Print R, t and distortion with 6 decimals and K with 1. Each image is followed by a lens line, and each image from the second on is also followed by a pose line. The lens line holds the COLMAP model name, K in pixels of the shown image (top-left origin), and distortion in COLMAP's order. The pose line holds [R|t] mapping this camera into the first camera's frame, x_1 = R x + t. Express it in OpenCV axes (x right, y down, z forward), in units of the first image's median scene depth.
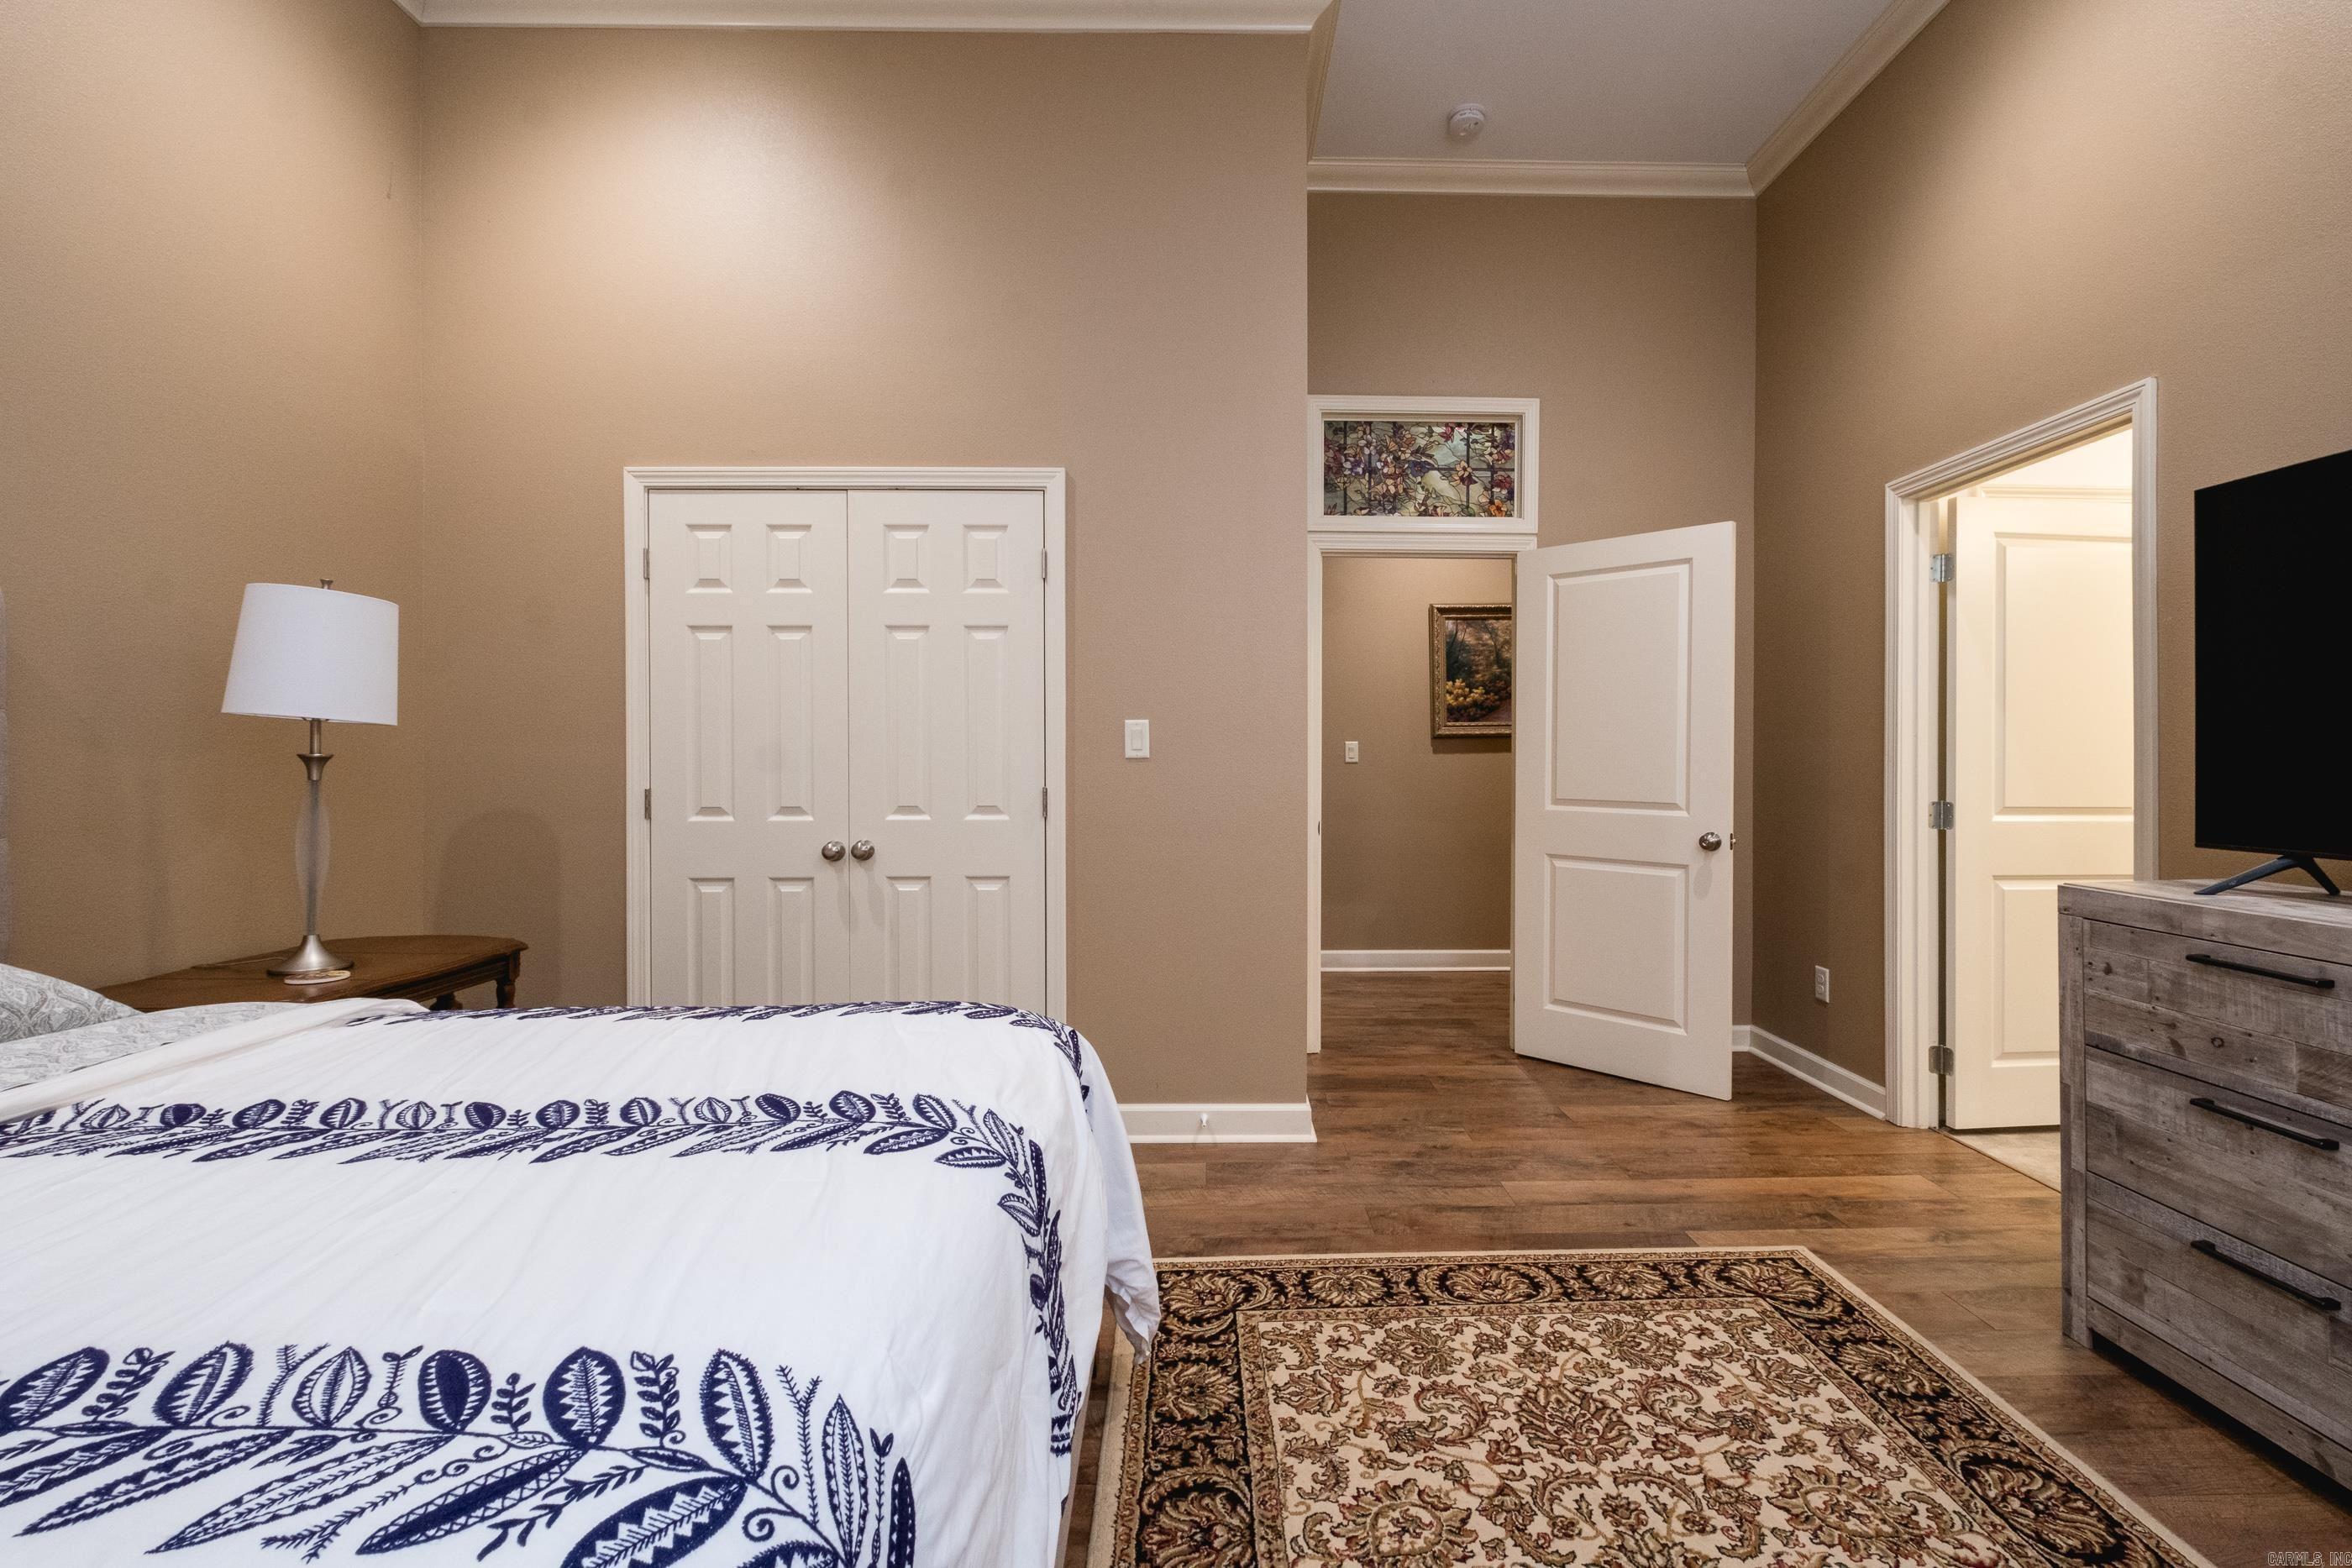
lens RADIAL K [[1024.0, 0, 1197.5], [0, 1024.0, 778.8], [0, 0, 1]] dist [0.001601, -0.001453]
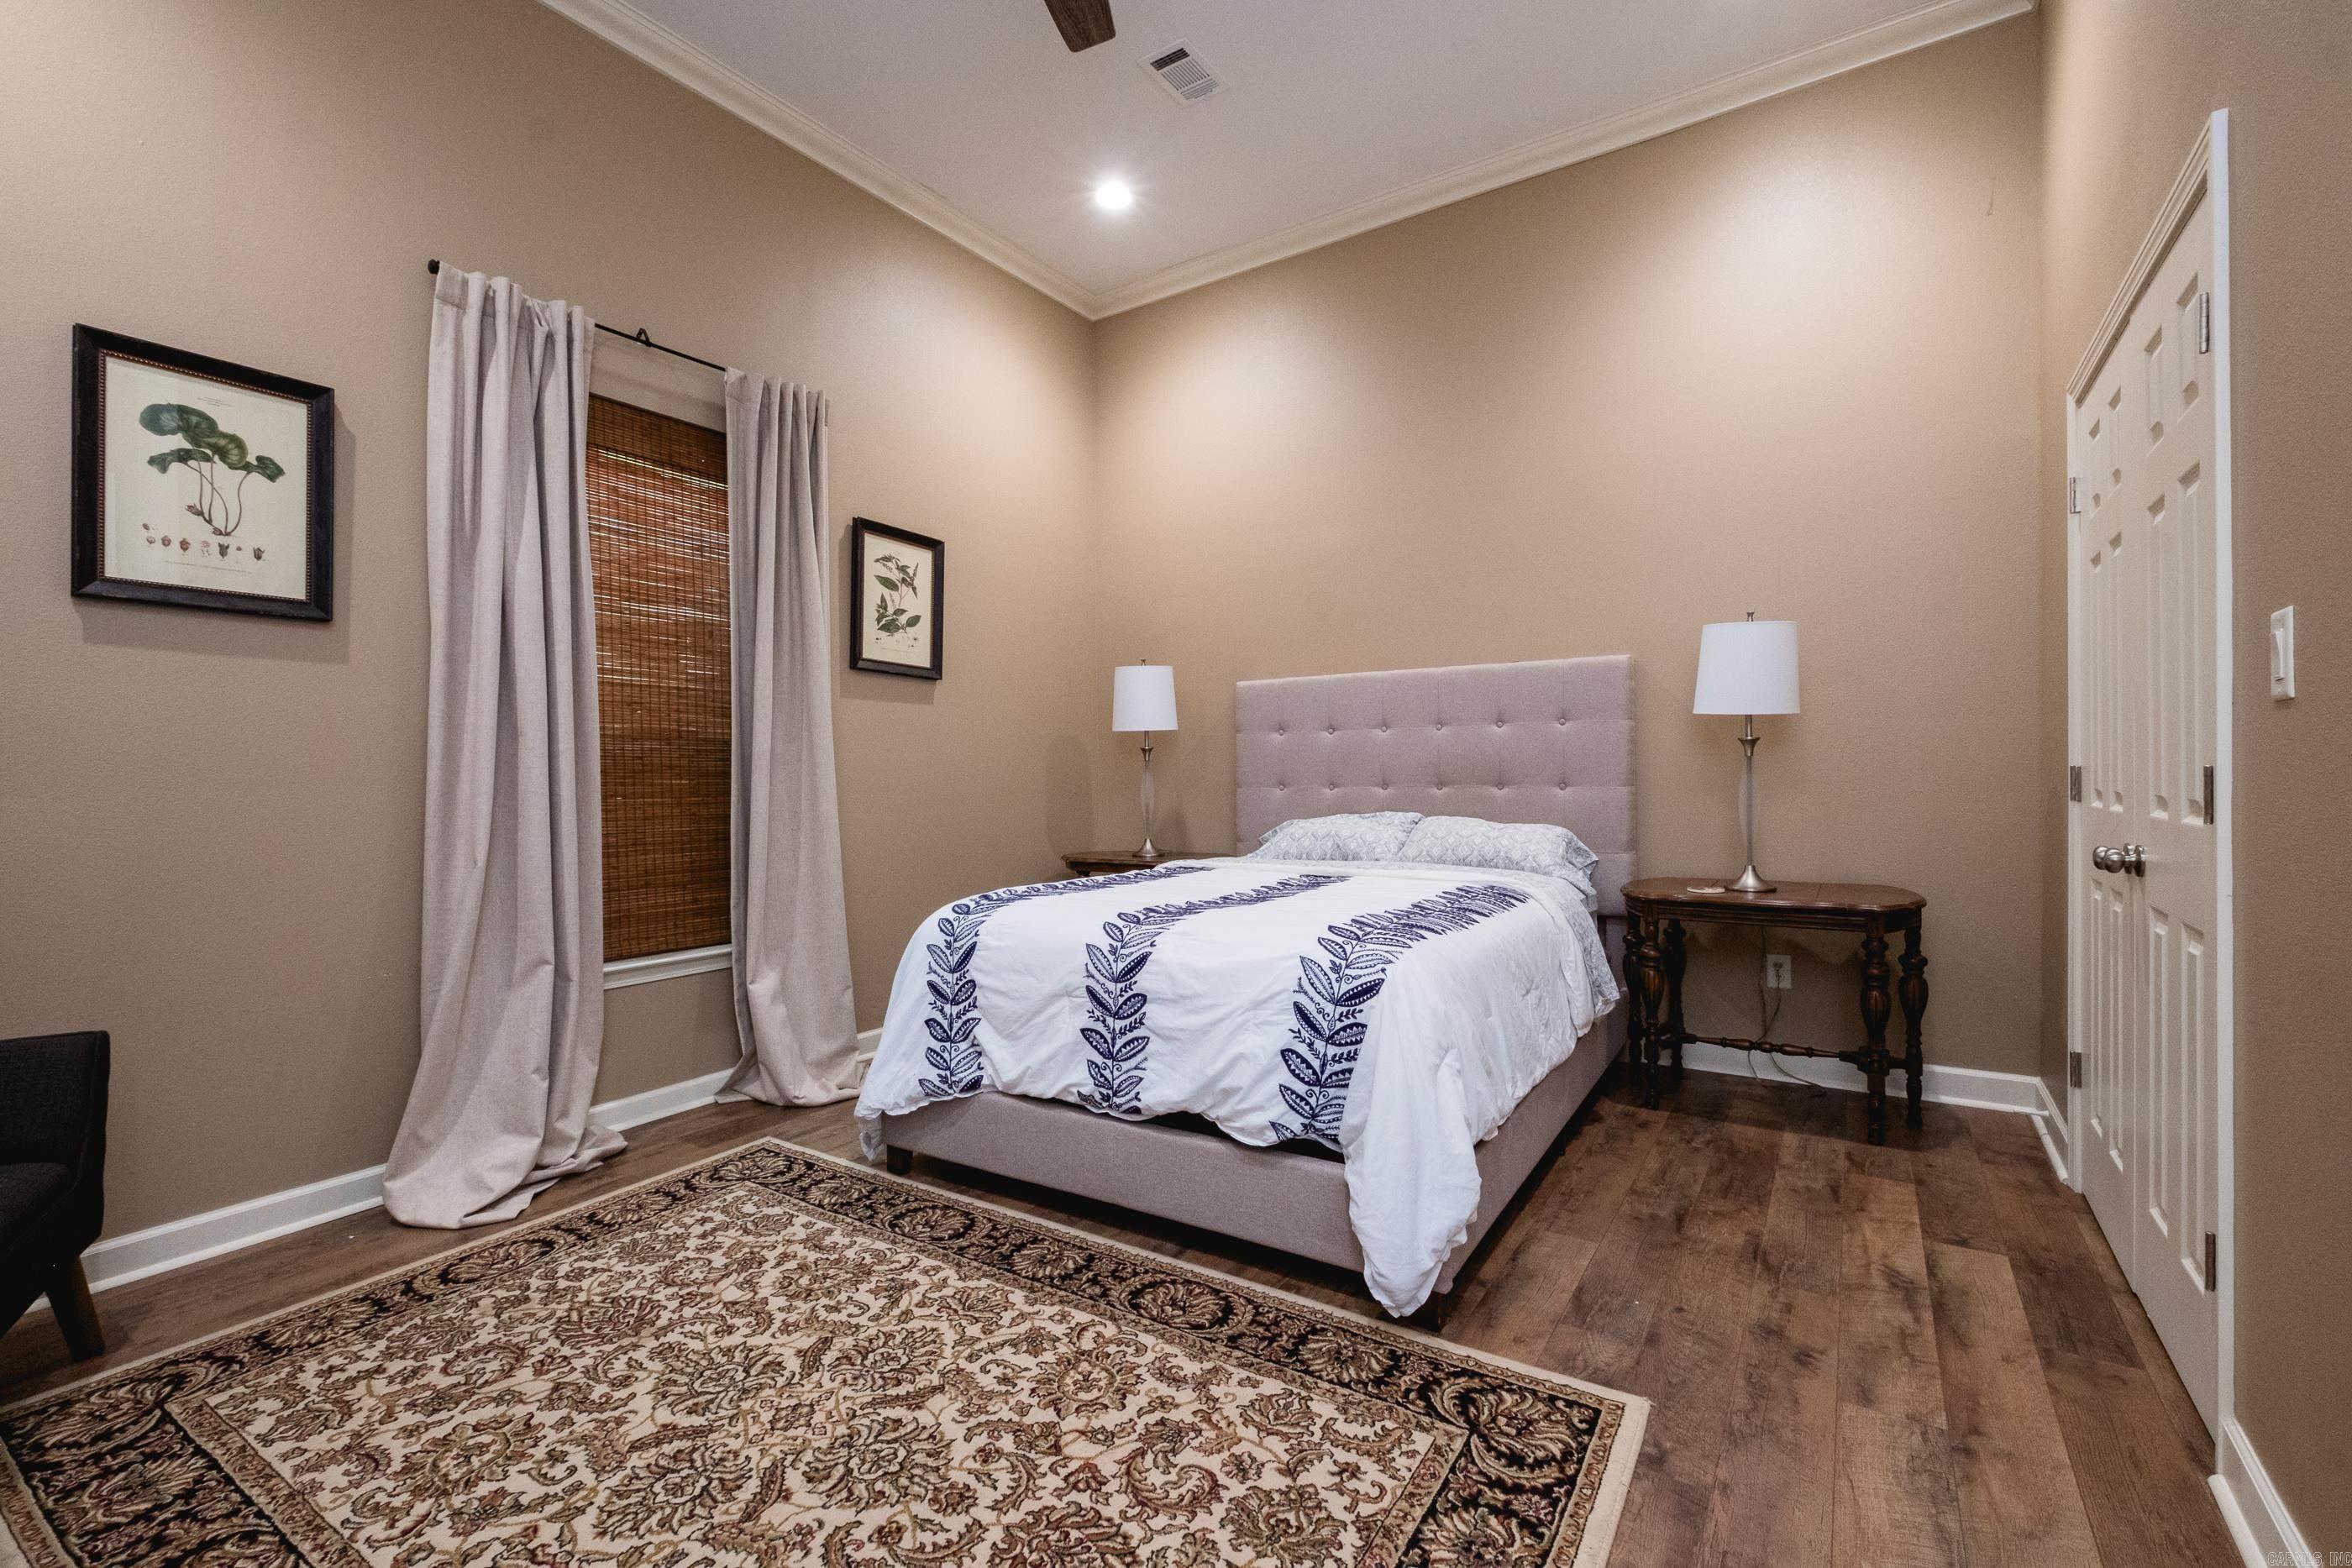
lens RADIAL K [[1024.0, 0, 1191.2], [0, 1024.0, 767.4], [0, 0, 1]] dist [0.001601, -0.001453]
pose [[-0.558258, -0.000821, -0.829667, 1.045056], [-0.004388, 0.999988, 0.001963, 0.024667], [0.829656, 0.004736, -0.558255, 1.648013]]
